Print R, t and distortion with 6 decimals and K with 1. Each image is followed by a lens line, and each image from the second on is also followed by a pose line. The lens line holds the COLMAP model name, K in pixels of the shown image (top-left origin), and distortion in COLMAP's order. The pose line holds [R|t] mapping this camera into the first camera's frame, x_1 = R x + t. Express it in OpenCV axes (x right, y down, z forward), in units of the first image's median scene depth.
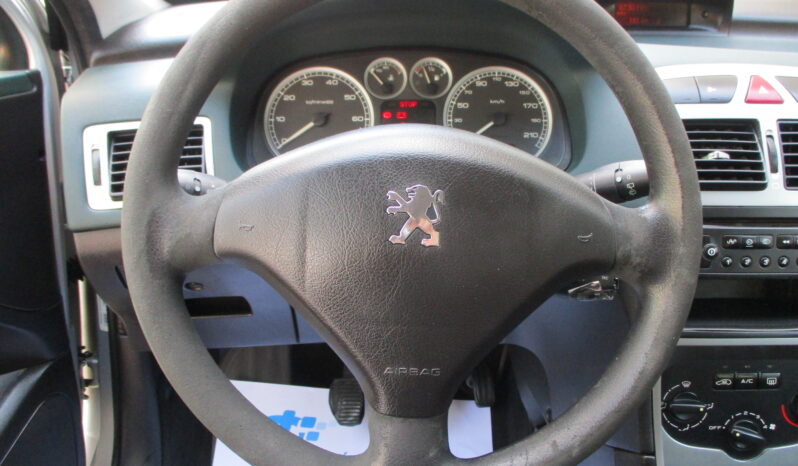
lens RADIAL K [[665.2, 0, 399.0], [0, 665.2, 233.0], [0, 0, 1]] dist [-0.048761, 0.003259]
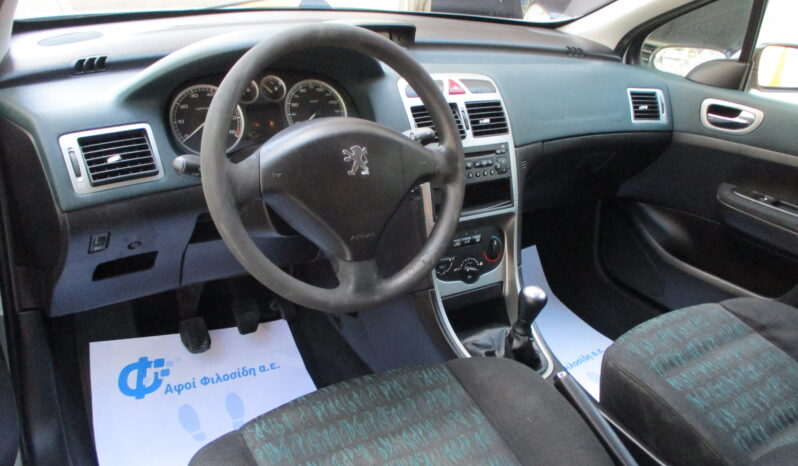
lens RADIAL K [[632.6, 0, 399.0], [0, 632.6, 233.0], [0, 0, 1]] dist [-0.037940, 0.004686]
pose [[0.841785, -0.160374, 0.515440, -0.523893], [0.147940, 0.986829, 0.065437, 0.049403], [-0.519146, 0.021170, 0.854424, -0.419295]]
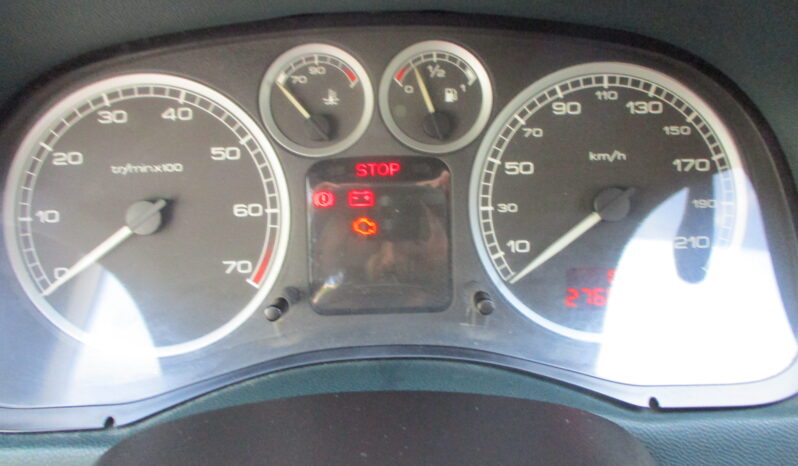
lens RADIAL K [[632.6, 0, 399.0], [0, 632.6, 233.0], [0, 0, 1]] dist [-0.037940, 0.004686]
pose [[0.999596, -0.024001, 0.015222, 0.019549], [0.021691, 0.990329, 0.137032, -0.206562], [-0.018364, -0.136646, 0.990450, 0.631145]]
